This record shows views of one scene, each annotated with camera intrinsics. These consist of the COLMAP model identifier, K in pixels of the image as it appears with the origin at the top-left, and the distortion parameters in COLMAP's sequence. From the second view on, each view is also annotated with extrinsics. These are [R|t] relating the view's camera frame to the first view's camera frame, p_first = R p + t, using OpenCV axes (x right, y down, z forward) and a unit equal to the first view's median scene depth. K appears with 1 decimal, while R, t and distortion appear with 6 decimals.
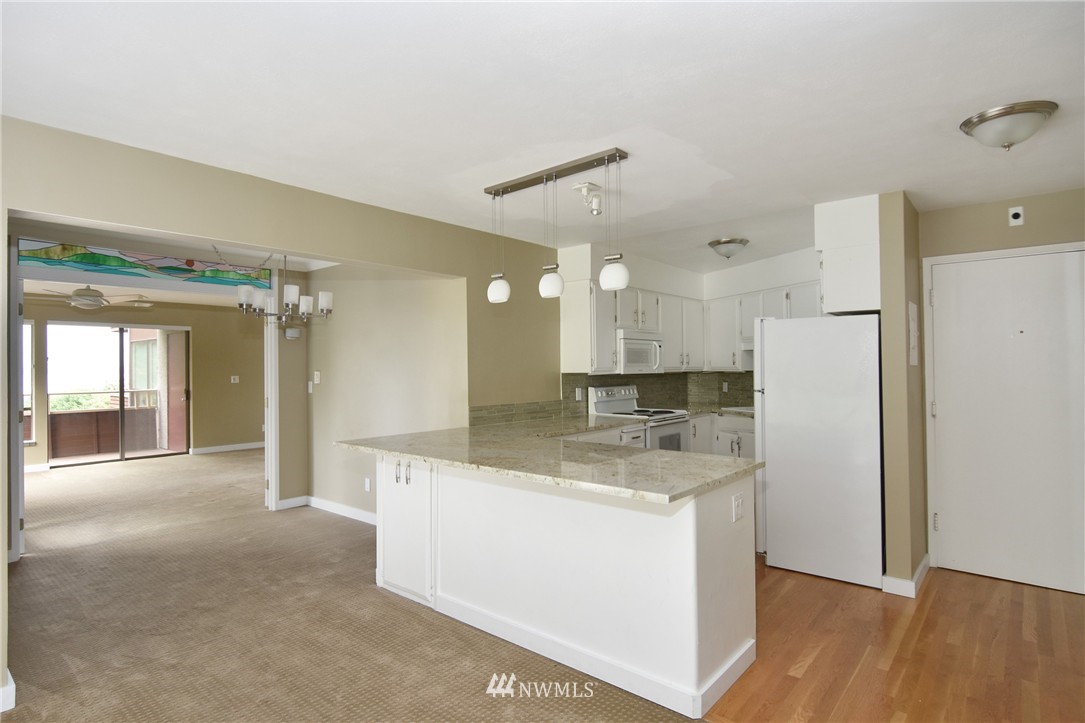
lens RADIAL K [[582.3, 0, 542.5], [0, 582.3, 361.5], [0, 0, 1]] dist [0.005063, 0.000302]
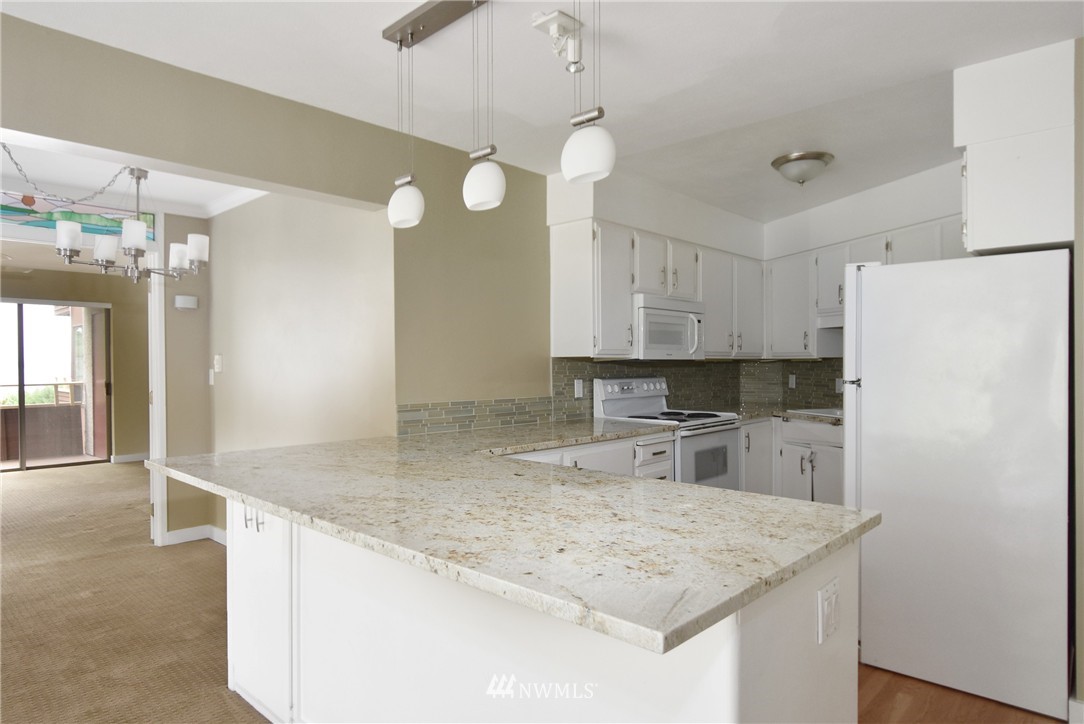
lens RADIAL K [[665.6, 0, 541.4], [0, 665.6, 372.2], [0, 0, 1]] dist [-0.006104, 0.001684]
pose [[0.998662, 0.004368, -0.051525, 0.057786], [-0.003111, 0.999696, 0.024441, 0.017114], [0.051616, -0.024248, 0.998373, 0.205255]]
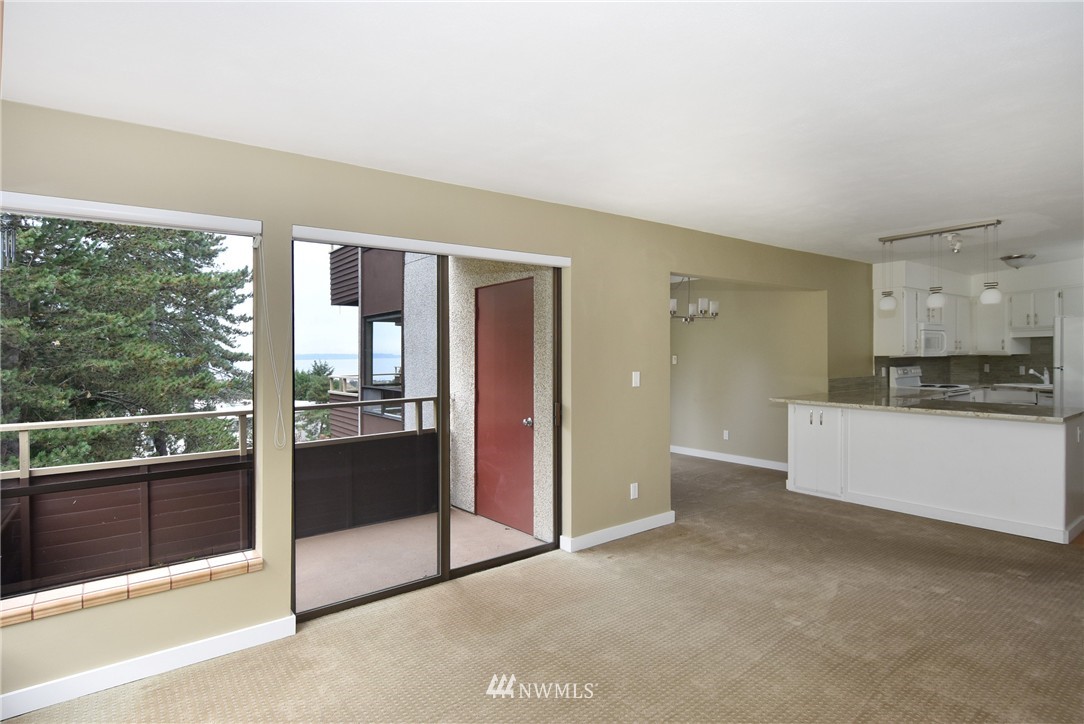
lens RADIAL K [[576.6, 0, 591.9], [0, 576.6, 362.0], [0, 0, 1]] dist [0.005114, -0.008415]
pose [[0.983138, 0.000700, -0.182862, -0.350539], [0.003969, 0.999675, 0.025167, -0.002594], [0.182820, -0.025468, 0.982817, -0.416164]]
